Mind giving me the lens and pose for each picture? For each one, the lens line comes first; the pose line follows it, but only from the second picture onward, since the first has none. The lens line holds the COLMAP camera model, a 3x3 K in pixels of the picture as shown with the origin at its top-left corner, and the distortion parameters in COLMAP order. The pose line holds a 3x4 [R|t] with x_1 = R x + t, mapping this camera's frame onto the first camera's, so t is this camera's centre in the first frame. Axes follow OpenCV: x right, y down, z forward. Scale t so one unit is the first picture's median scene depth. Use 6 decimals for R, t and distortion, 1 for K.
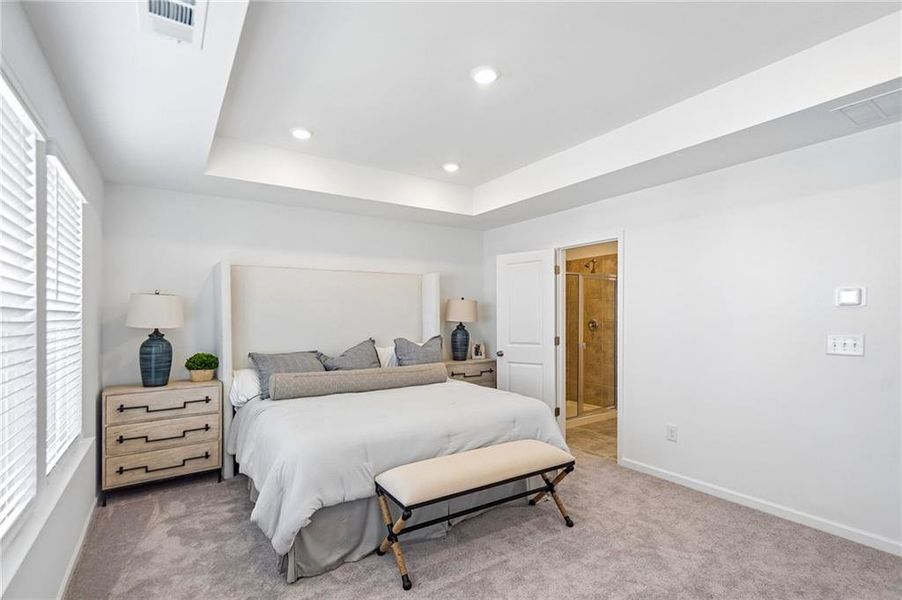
lens RADIAL K [[444.7, 0, 451.7], [0, 444.7, 318.3], [0, 0, 1]] dist [0.037572, 0.000369]
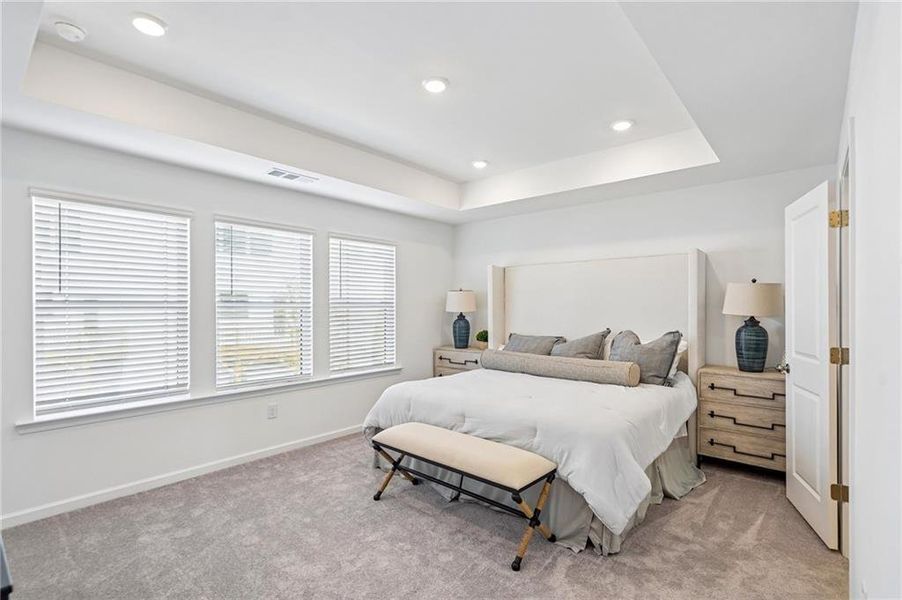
lens RADIAL K [[452.0, 0, 454.8], [0, 452.0, 311.2], [0, 0, 1]] dist [0.001643, 0.000217]
pose [[0.226496, 0.020553, -0.973795, 0.874528], [-0.007016, 0.999786, 0.019469, -0.011928], [0.973987, 0.002422, 0.226591, 0.601190]]
